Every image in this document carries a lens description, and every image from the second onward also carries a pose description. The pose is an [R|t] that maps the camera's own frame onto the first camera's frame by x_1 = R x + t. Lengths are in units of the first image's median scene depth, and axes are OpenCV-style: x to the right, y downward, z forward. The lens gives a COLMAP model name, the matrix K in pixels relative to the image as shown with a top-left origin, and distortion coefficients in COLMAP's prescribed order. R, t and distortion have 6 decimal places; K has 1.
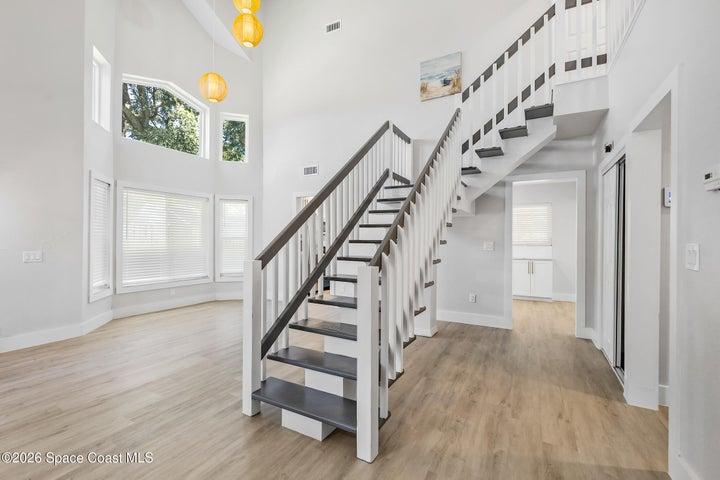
lens RADIAL K [[315.5, 0, 359.2], [0, 315.5, 239.4], [0, 0, 1]] dist [-0.006735, 0.001113]
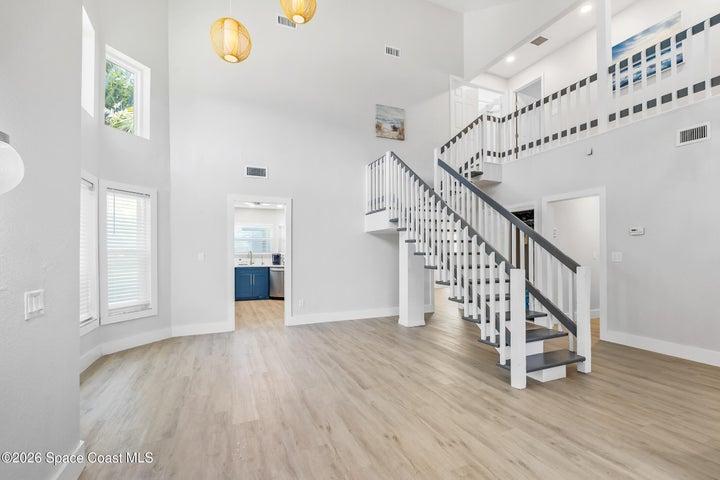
lens RADIAL K [[315.5, 0, 355.2], [0, 315.5, 245.0], [0, 0, 1]] dist [-0.006735, 0.001113]
pose [[0.627569, 0.006349, 0.778535, -0.815324], [0.007514, 0.999871, -0.014212, -0.008029], [-0.778525, 0.014769, 0.627440, 0.325616]]
